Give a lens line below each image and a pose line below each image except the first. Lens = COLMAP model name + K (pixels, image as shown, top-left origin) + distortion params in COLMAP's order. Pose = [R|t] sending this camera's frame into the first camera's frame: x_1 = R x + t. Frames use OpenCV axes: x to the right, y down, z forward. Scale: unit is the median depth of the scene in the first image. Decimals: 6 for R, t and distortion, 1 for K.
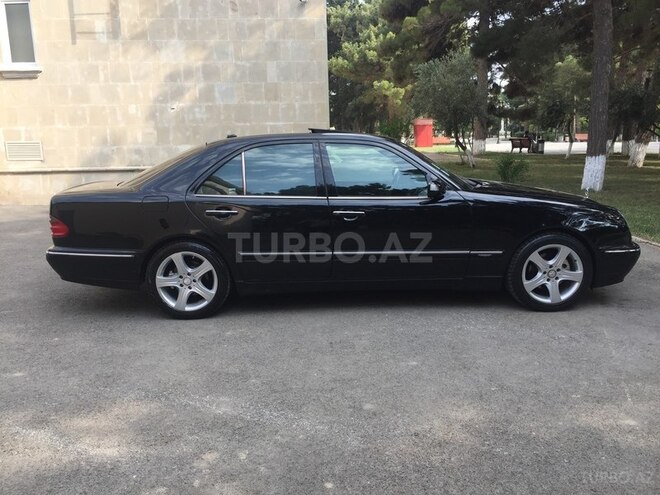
lens RADIAL K [[562.7, 0, 330.0], [0, 562.7, 247.5], [0, 0, 1]] dist [0.071531, -0.096245]
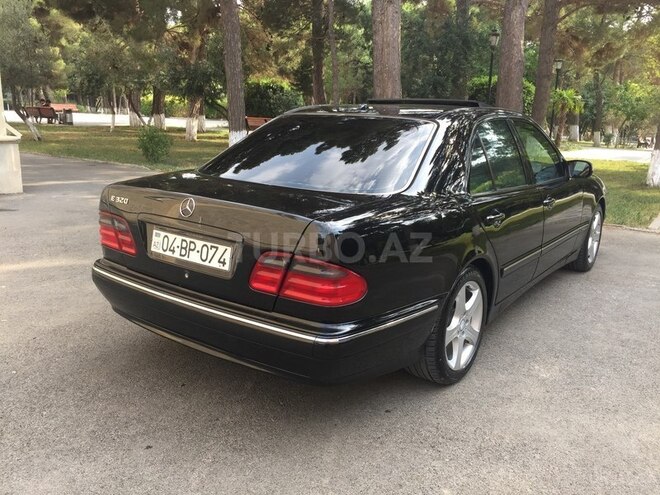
lens RADIAL K [[562.7, 0, 330.0], [0, 562.7, 247.5], [0, 0, 1]] dist [0.071531, -0.096245]
pose [[0.611696, -0.157133, 0.775330, -0.169067], [0.118272, 0.987225, 0.106767, -0.024449], [-0.782202, 0.026391, 0.622466, 0.137238]]
